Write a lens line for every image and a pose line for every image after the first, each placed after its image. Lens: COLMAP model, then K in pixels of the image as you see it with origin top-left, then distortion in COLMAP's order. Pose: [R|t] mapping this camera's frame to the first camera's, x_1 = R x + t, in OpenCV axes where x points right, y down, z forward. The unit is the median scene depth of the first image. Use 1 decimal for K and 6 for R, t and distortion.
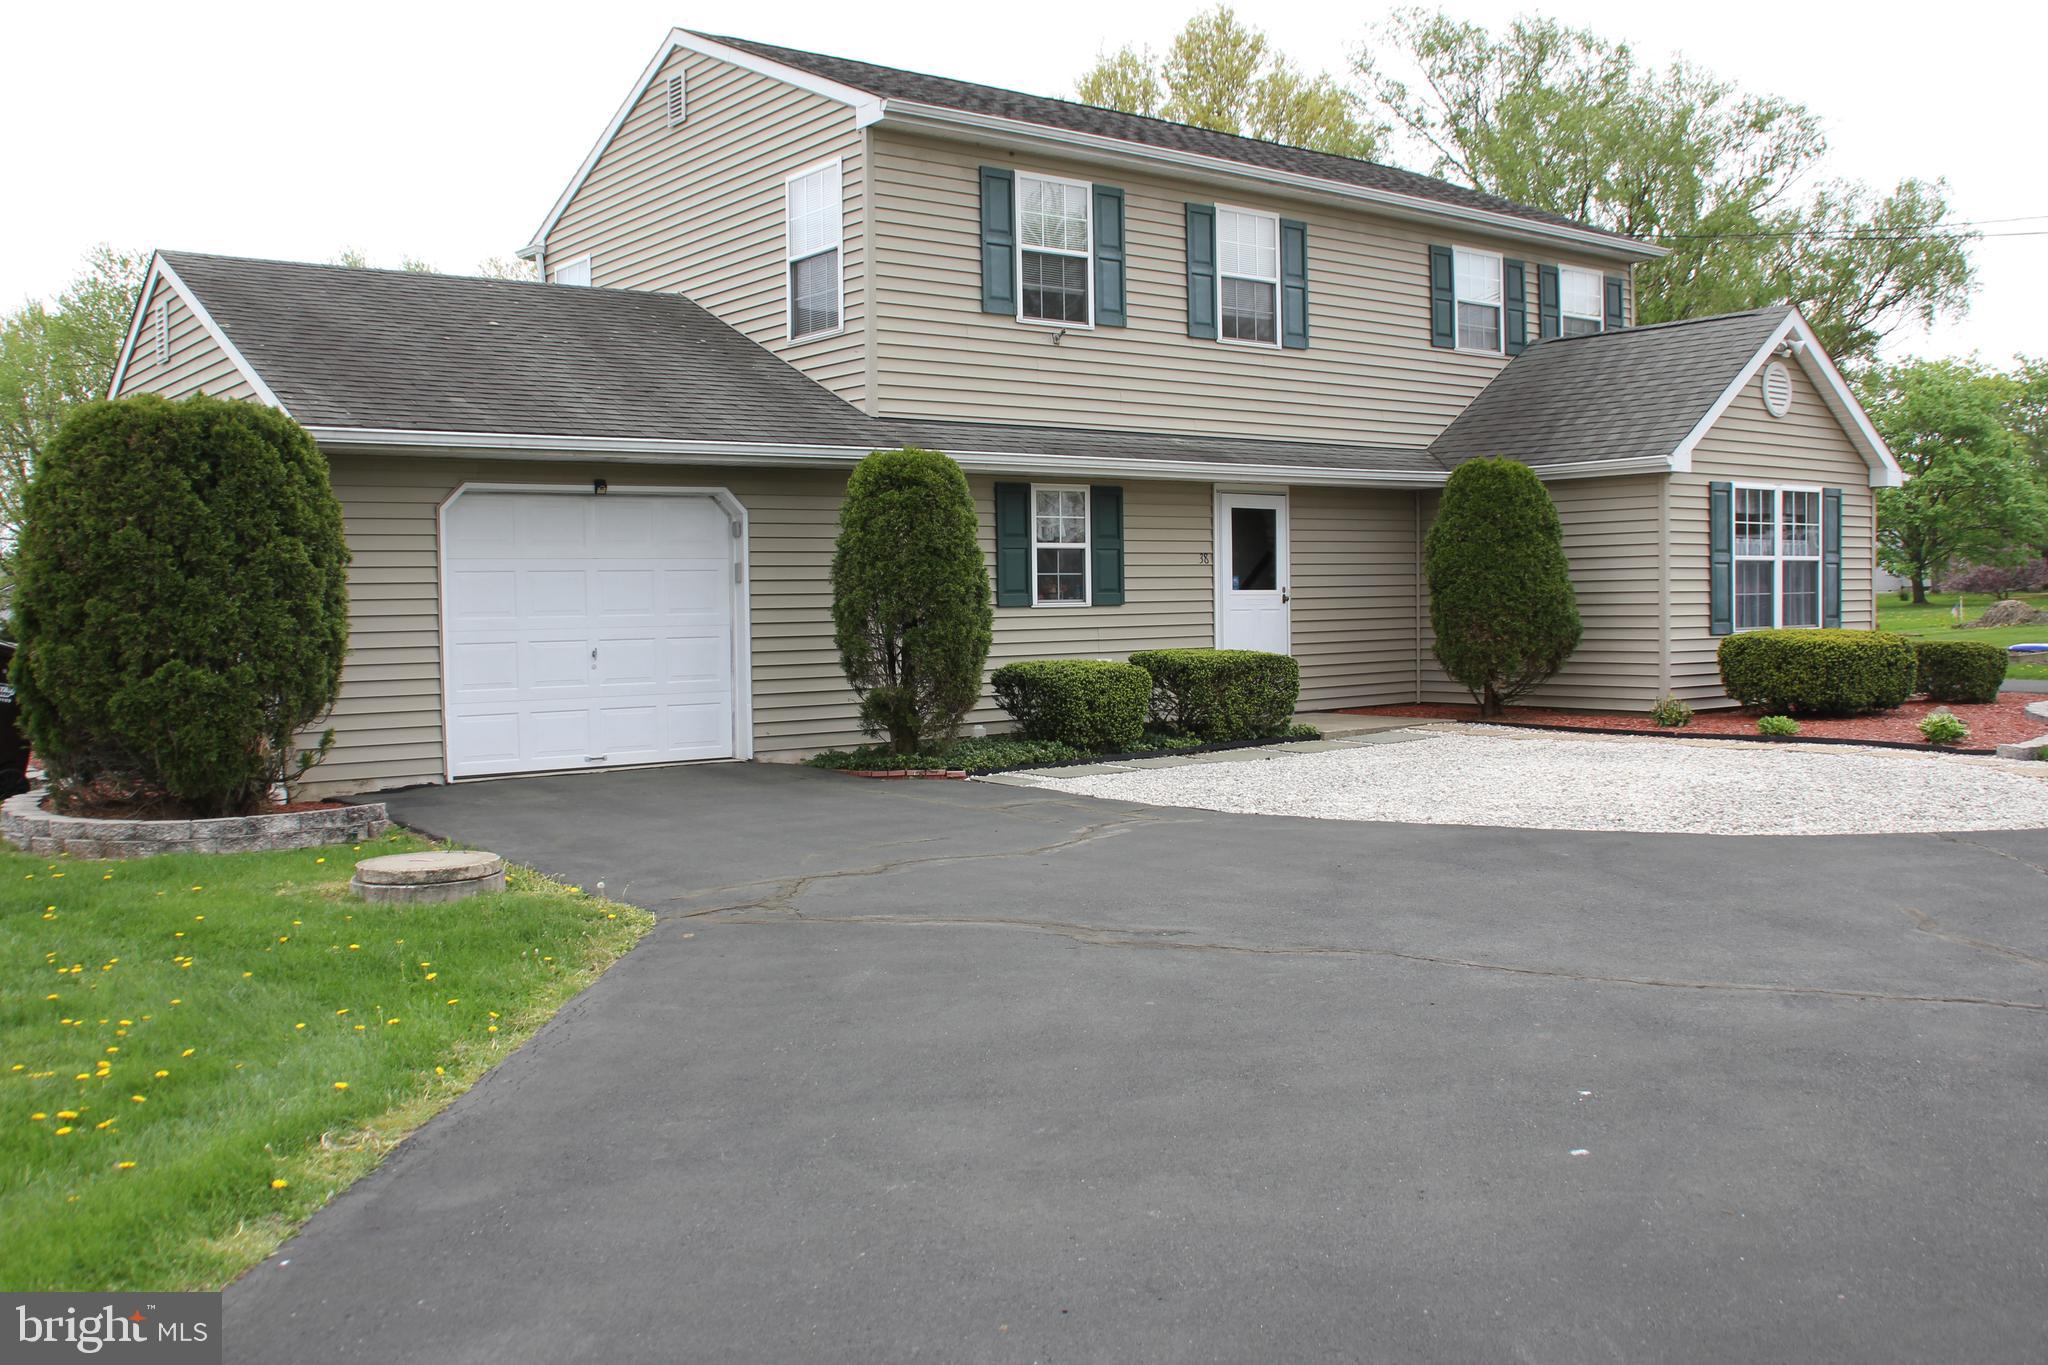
lens RADIAL K [[1808.1, 0, 1024.4], [0, 1808.1, 659.5], [0, 0, 1]] dist [-0.089789, -0.001157]
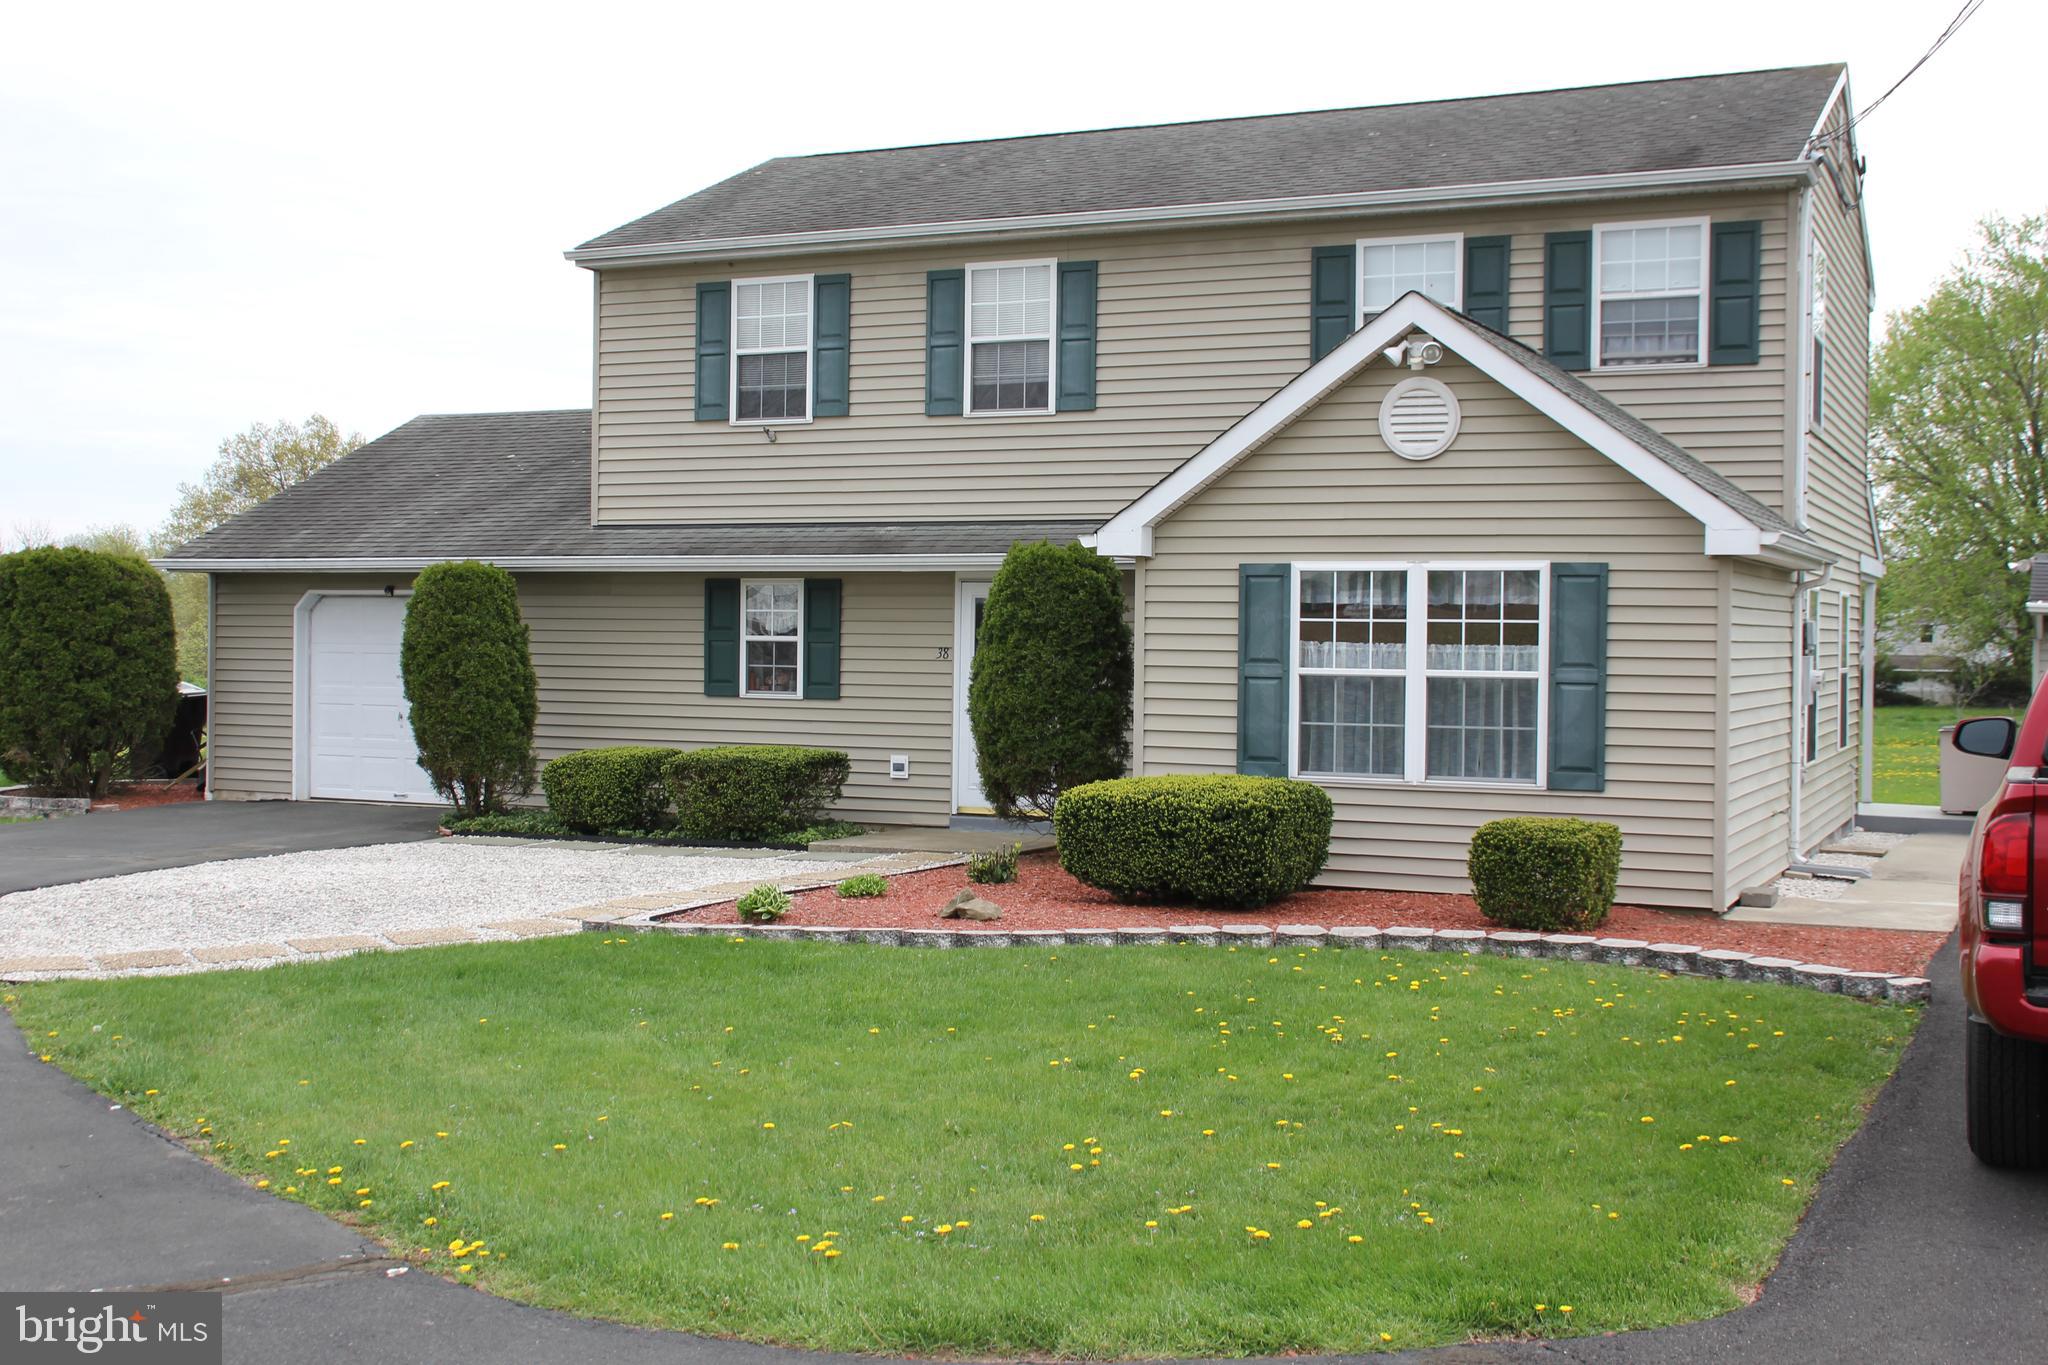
lens RADIAL K [[2285.2, 0, 1024.0], [0, 2285.2, 682.5], [0, 0, 1]] dist [0.001159, -0.002200]
pose [[0.460699, 0.037959, -0.886745, 1.192815], [-0.050800, 0.998575, 0.016353, -0.064343], [0.886102, 0.037513, 0.461970, 0.512925]]
